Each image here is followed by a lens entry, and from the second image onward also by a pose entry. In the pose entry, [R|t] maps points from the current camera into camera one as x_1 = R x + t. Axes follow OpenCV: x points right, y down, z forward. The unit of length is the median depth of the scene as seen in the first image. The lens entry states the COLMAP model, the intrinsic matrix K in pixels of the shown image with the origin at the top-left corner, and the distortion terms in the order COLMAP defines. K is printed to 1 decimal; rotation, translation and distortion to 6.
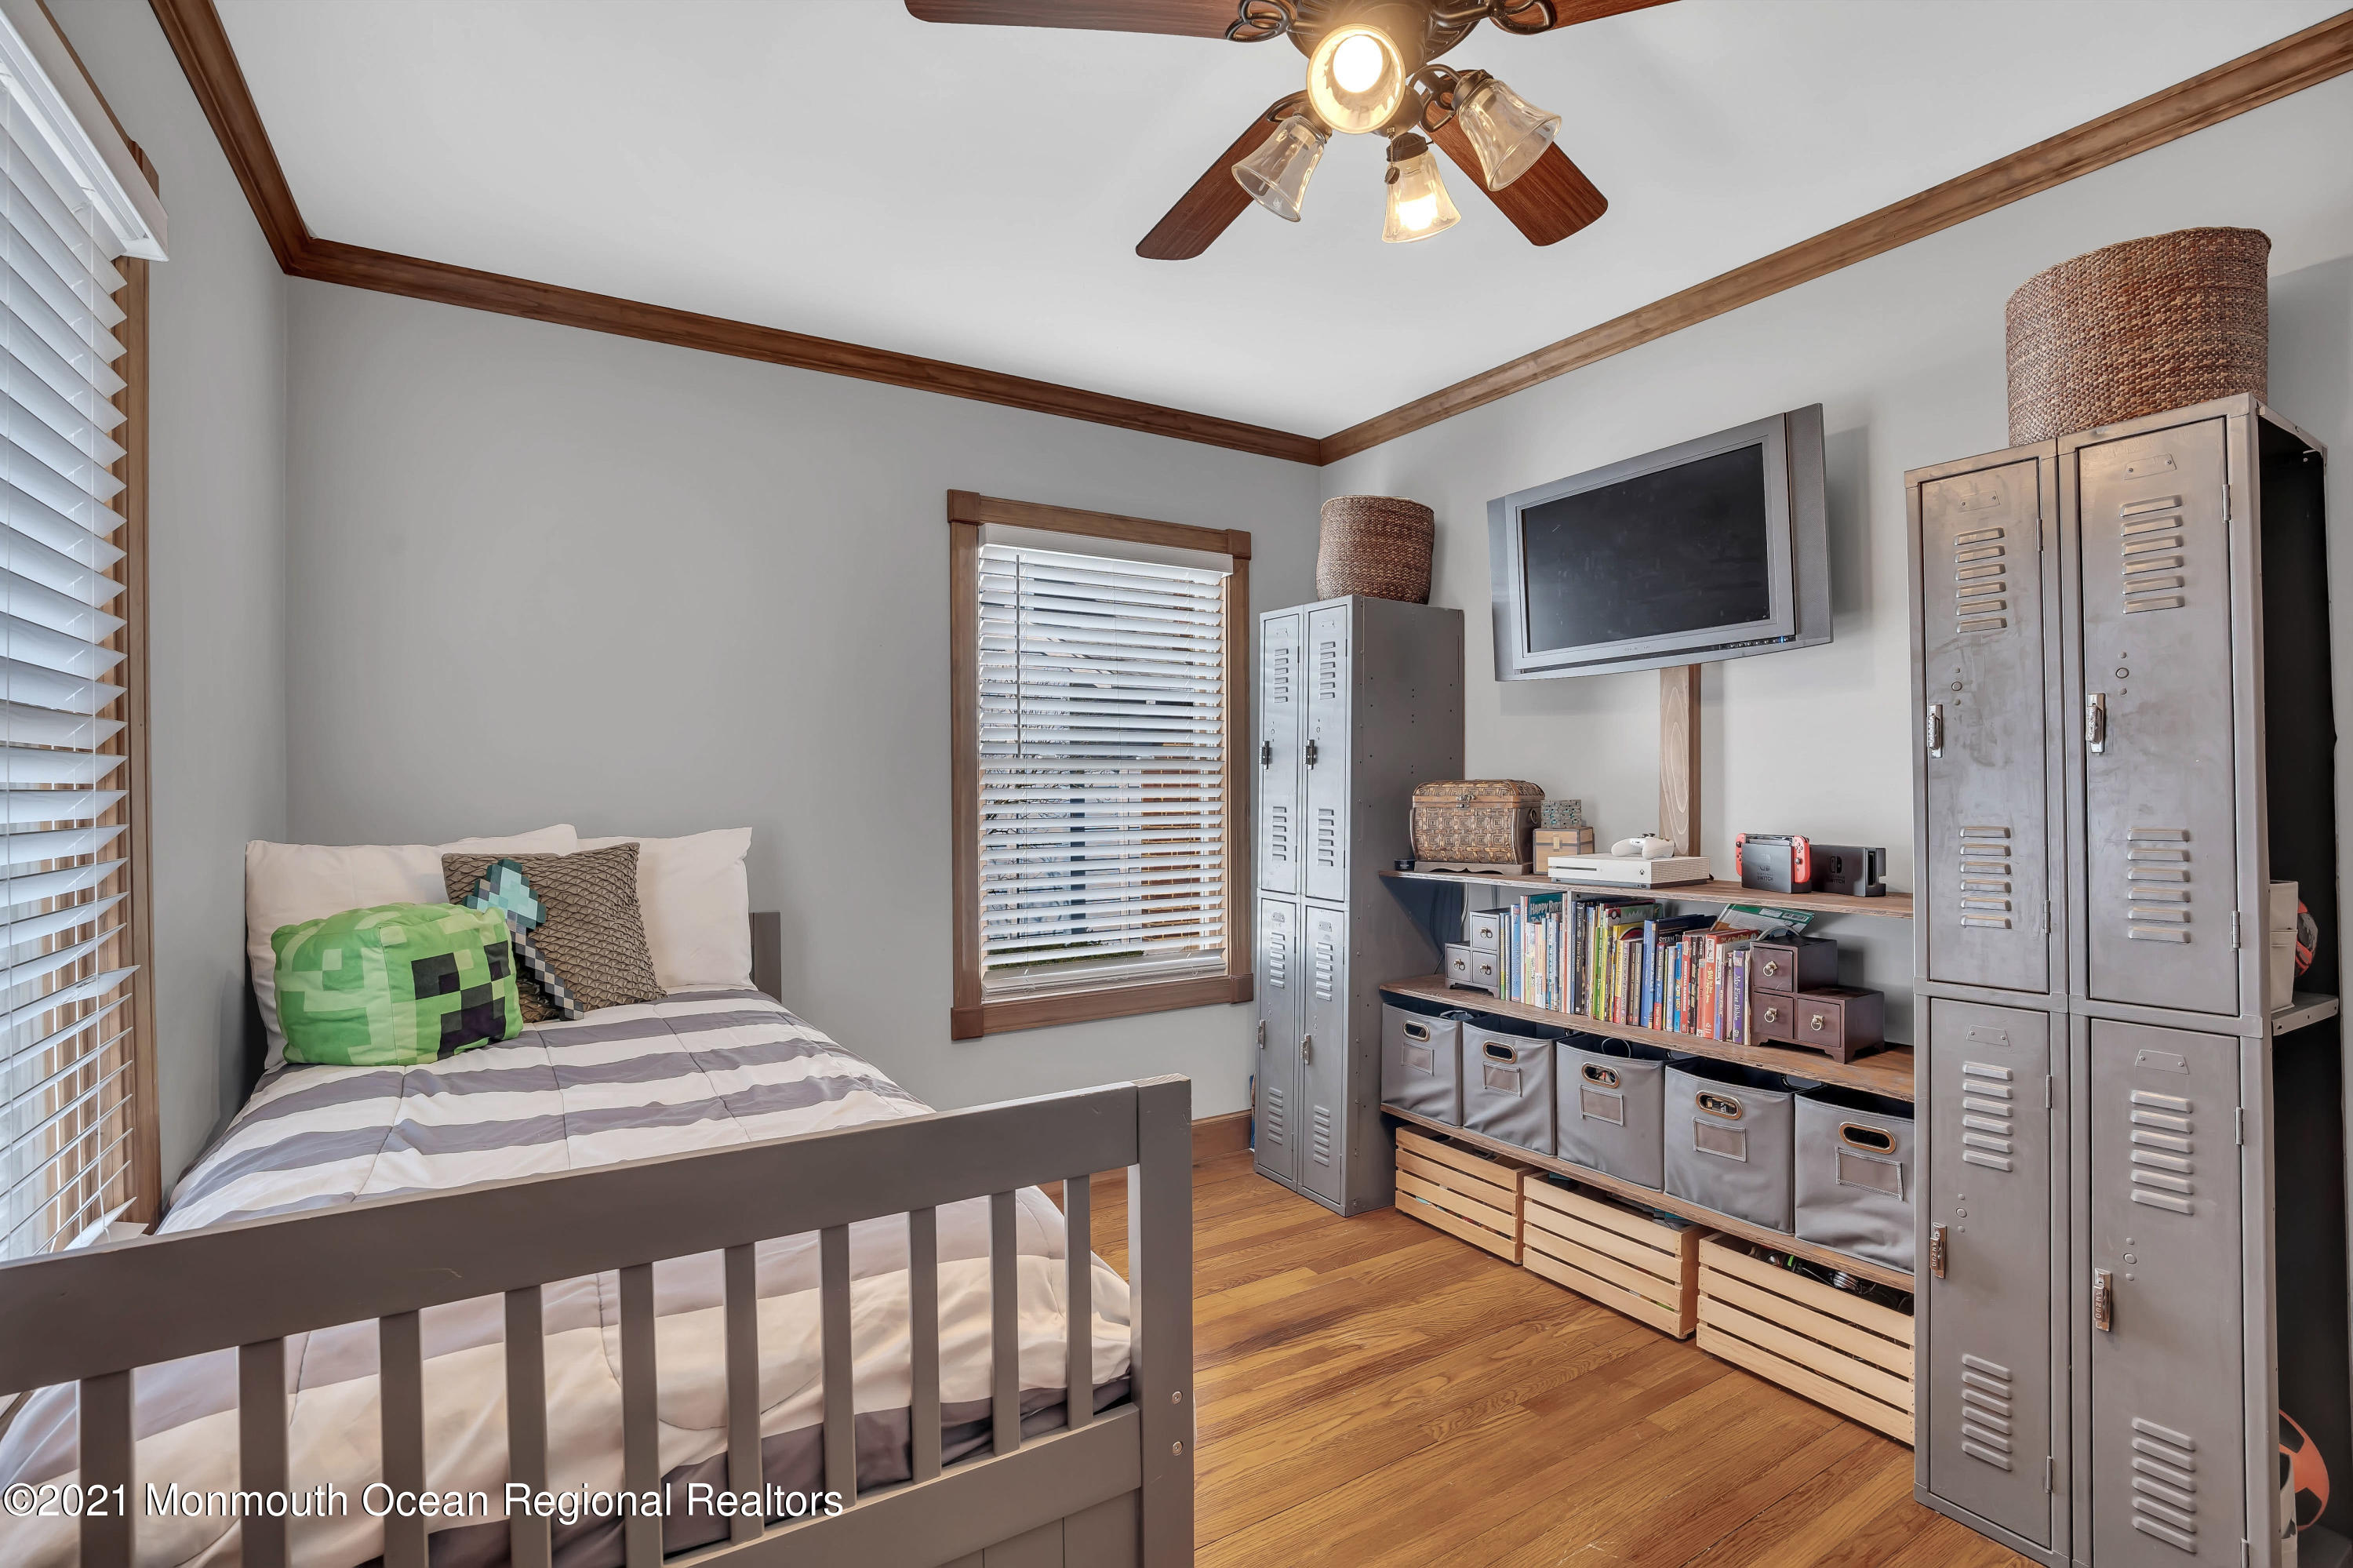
lens RADIAL K [[1091.5, 0, 1189.5], [0, 1091.5, 788.0], [0, 0, 1]] dist [-0.073767, 0.030076]
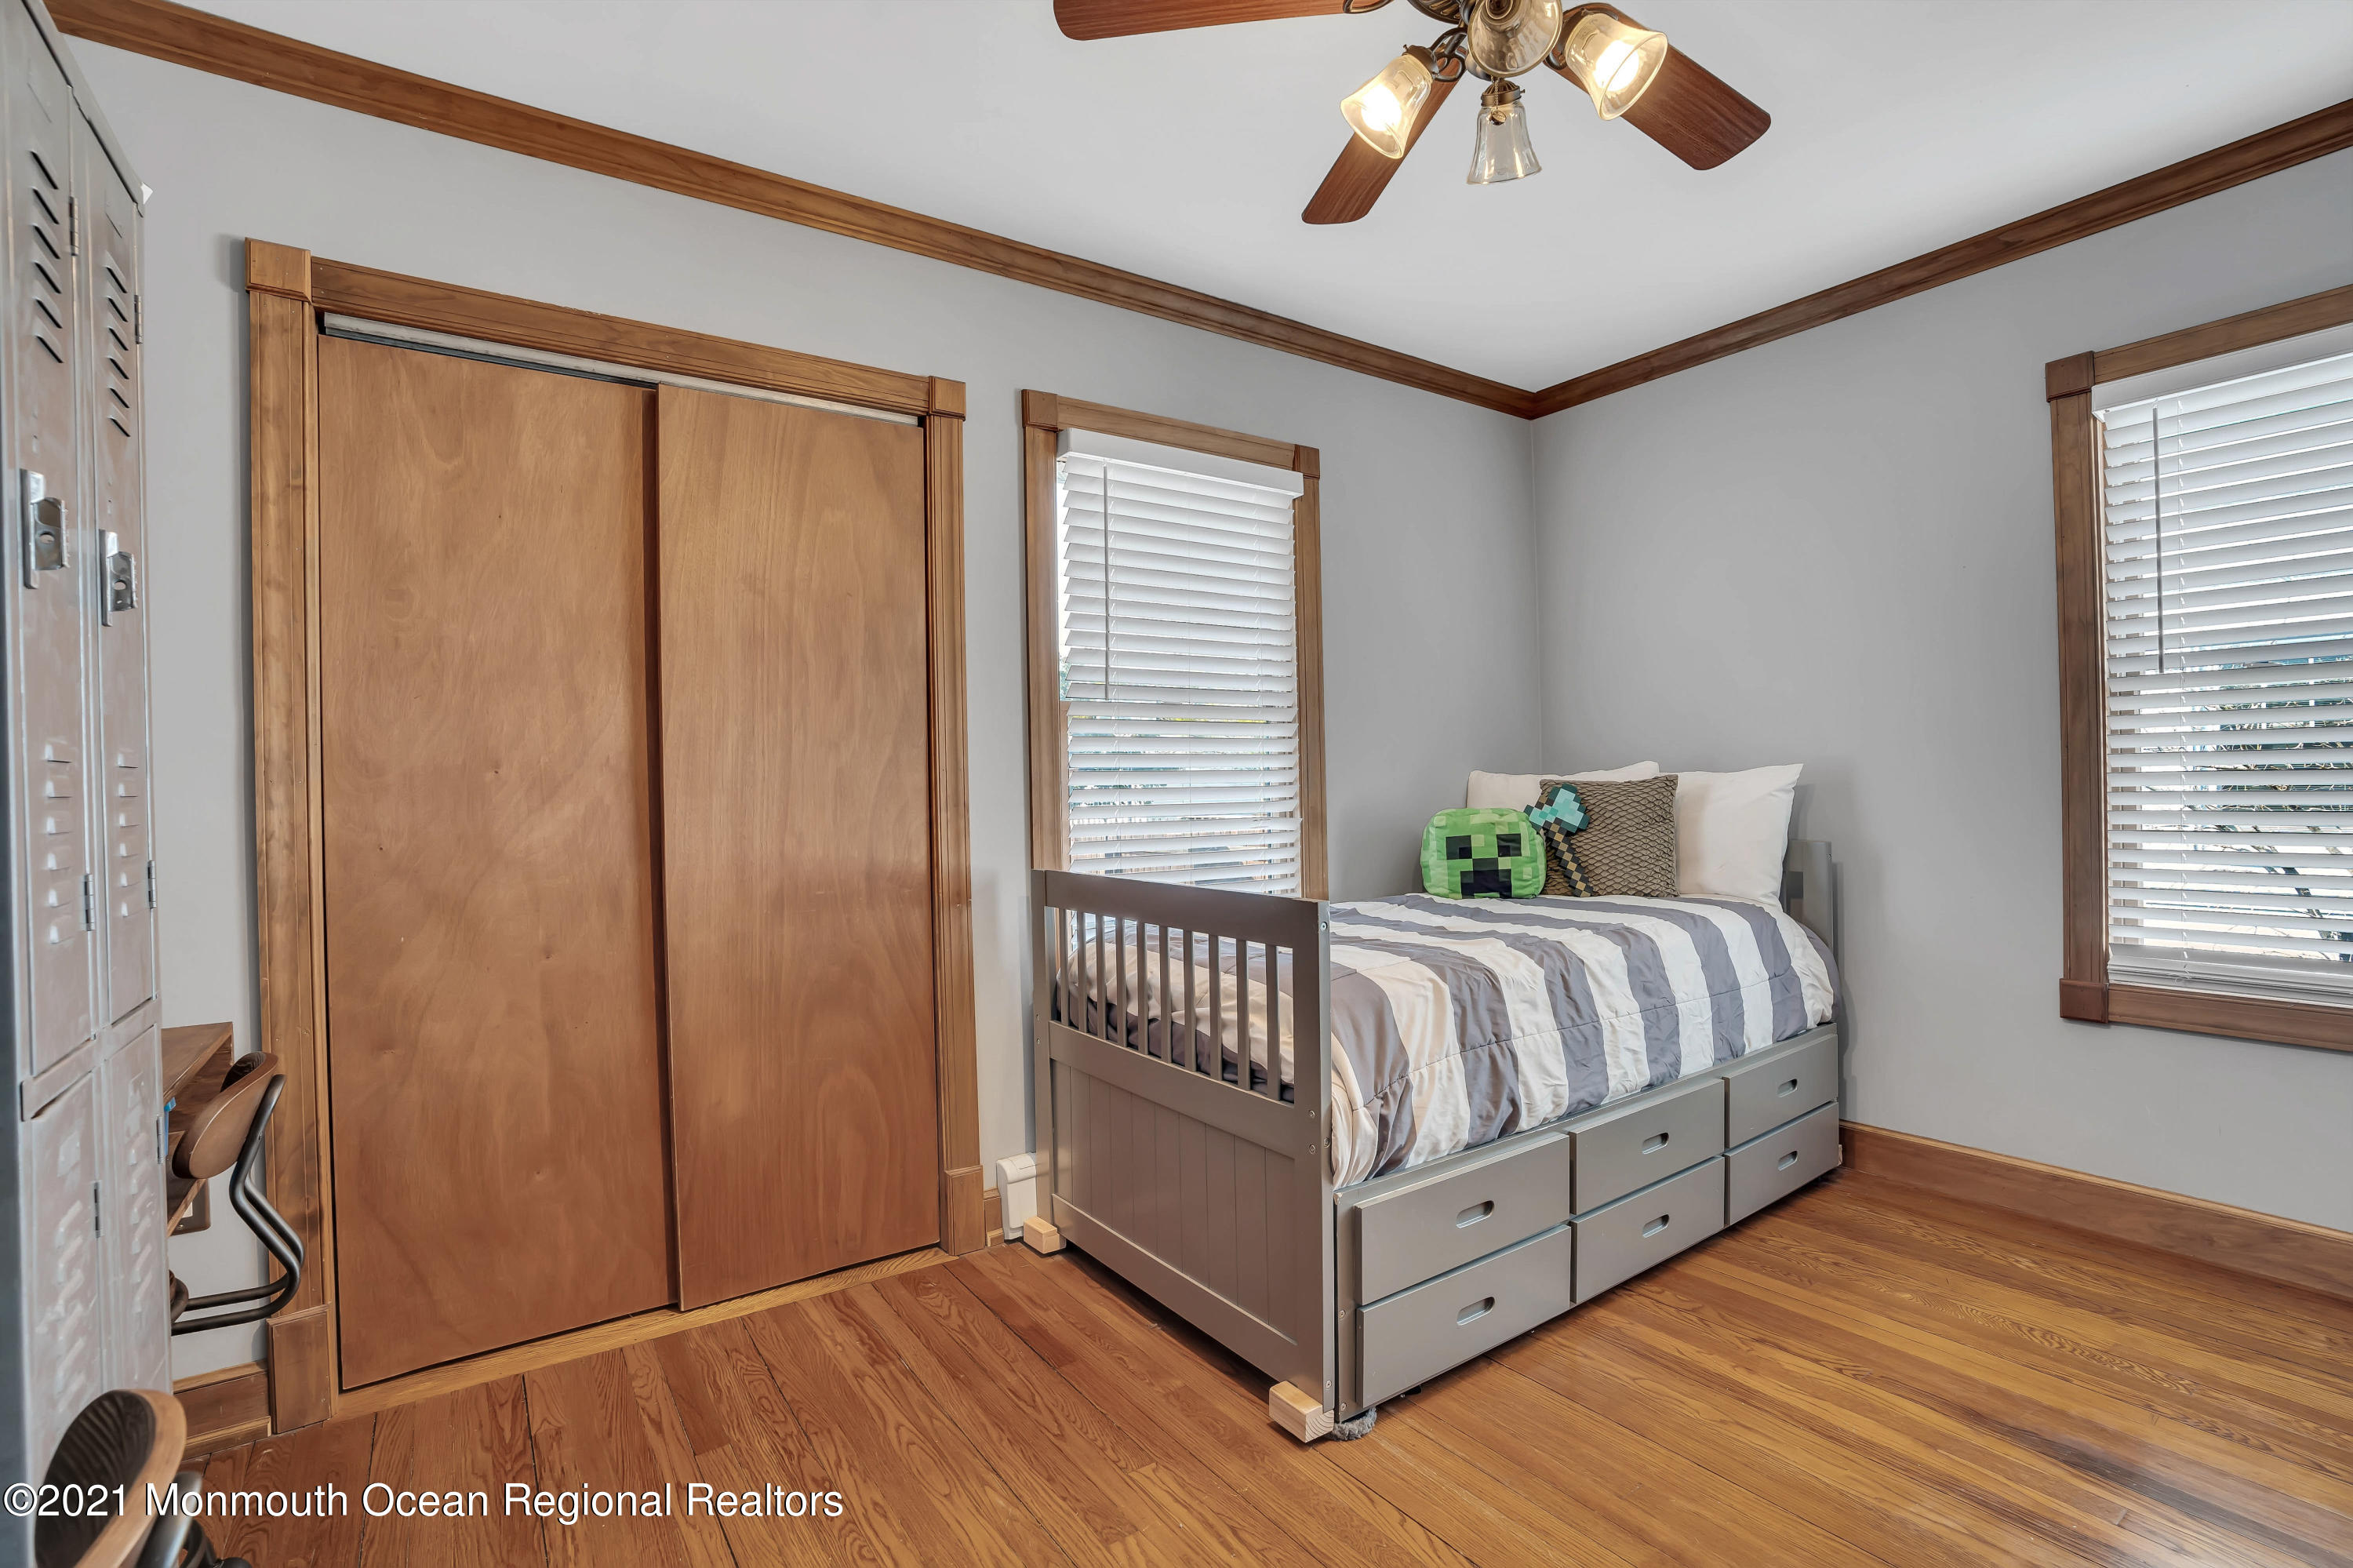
lens RADIAL K [[1091.5, 0, 1189.5], [0, 1091.5, 788.0], [0, 0, 1]] dist [-0.073767, 0.030076]
pose [[0.042296, 0.006141, -0.999086, 0.822425], [0.016628, 0.999838, 0.006849, 0.055100], [0.998967, -0.016903, 0.042187, 0.427574]]
